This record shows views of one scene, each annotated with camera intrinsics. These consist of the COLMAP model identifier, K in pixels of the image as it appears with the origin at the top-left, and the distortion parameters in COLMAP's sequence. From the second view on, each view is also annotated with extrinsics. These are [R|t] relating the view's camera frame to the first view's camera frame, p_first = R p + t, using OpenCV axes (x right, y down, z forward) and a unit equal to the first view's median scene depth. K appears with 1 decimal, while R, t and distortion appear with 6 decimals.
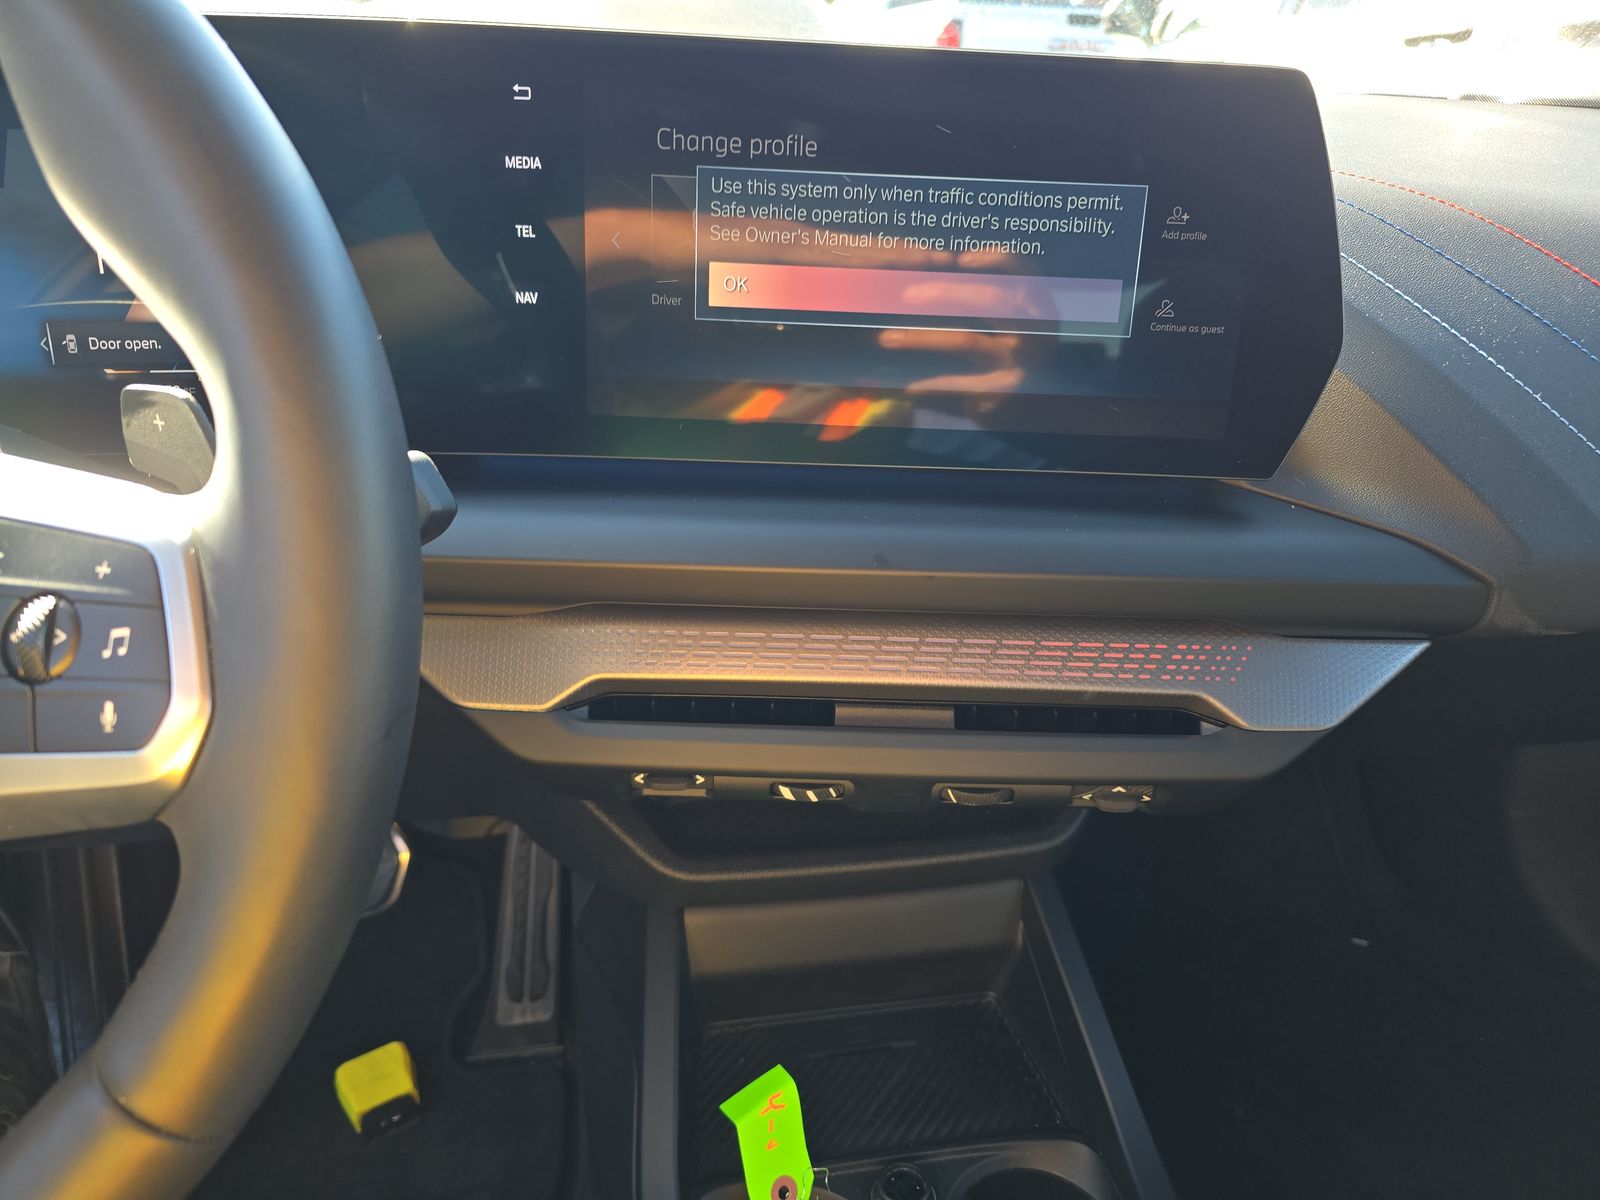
lens RADIAL K [[1082.9, 0, 794.9], [0, 1082.9, 597.9], [0, 0, 1]] dist [0.040374, -0.010901]
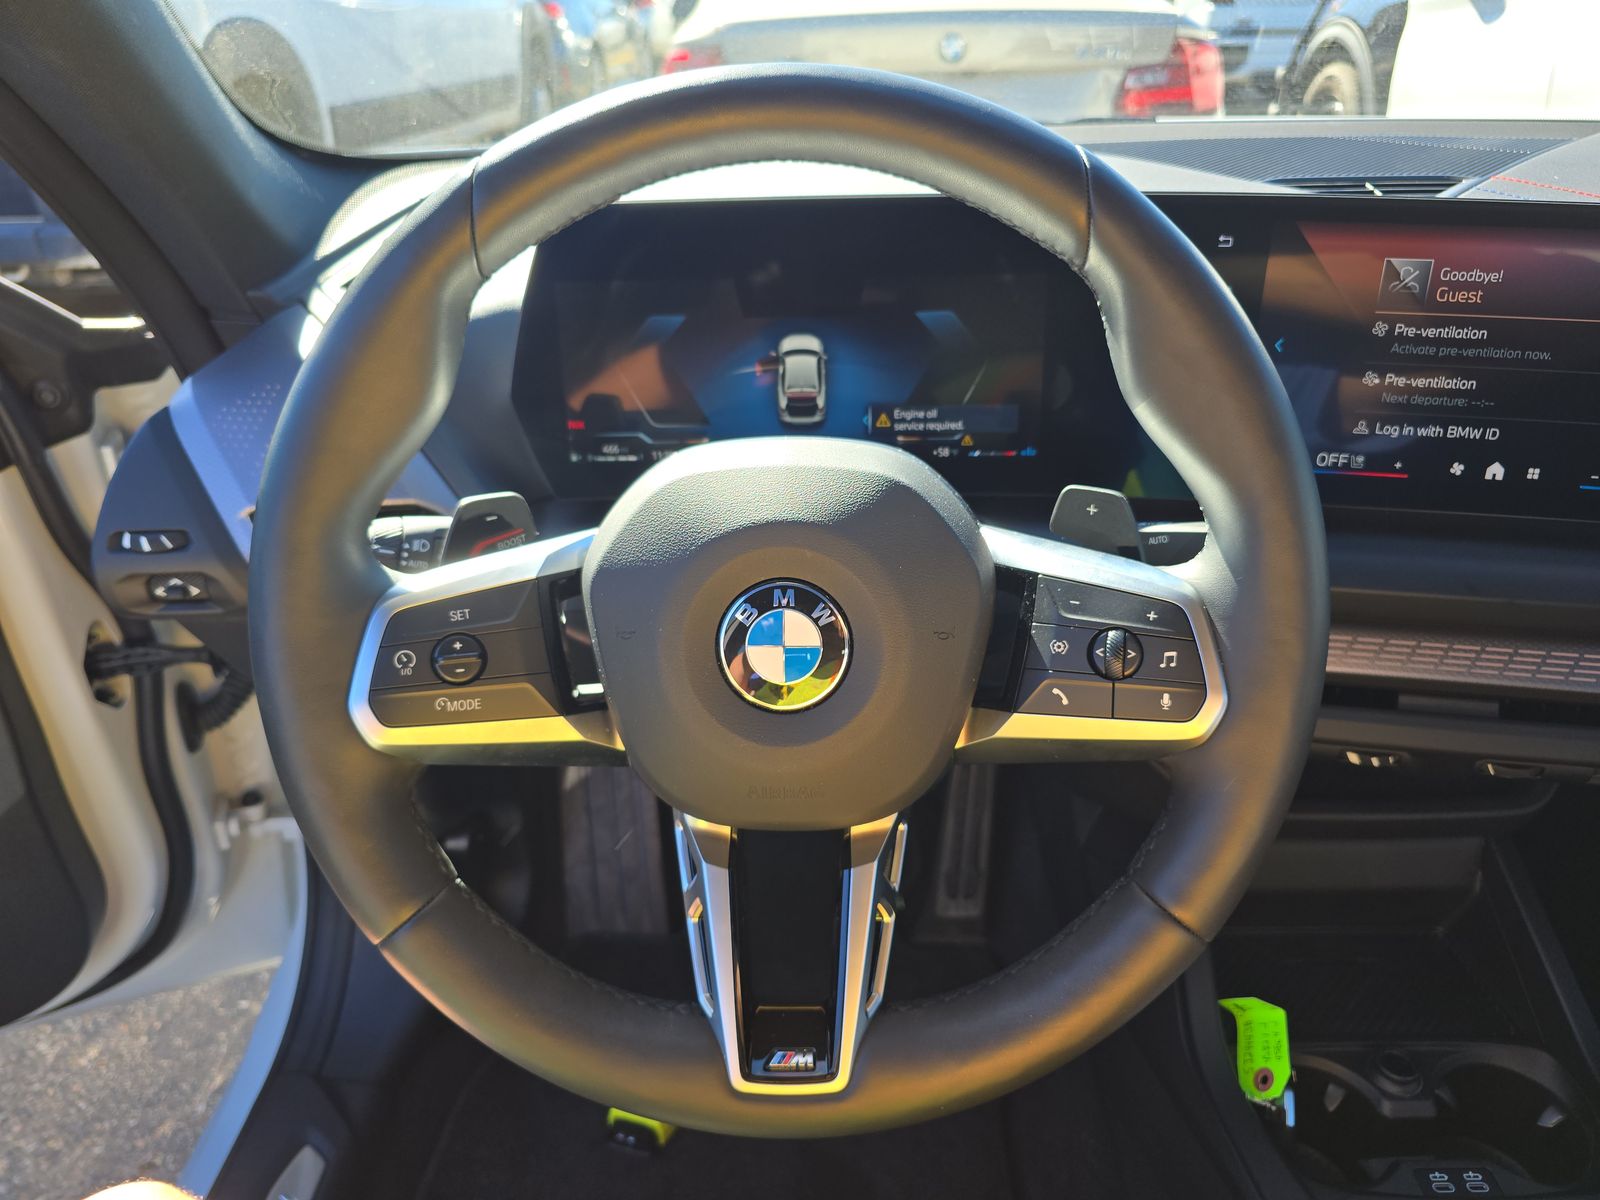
lens RADIAL K [[1082.9, 0, 804.8], [0, 1082.9, 594.4], [0, 0, 1]] dist [0.040374, -0.010901]
pose [[0.987173, 0.045523, -0.153029, -0.473297], [-0.036474, 0.997445, 0.061428, -0.075127], [0.155434, -0.055058, 0.986311, -0.401268]]
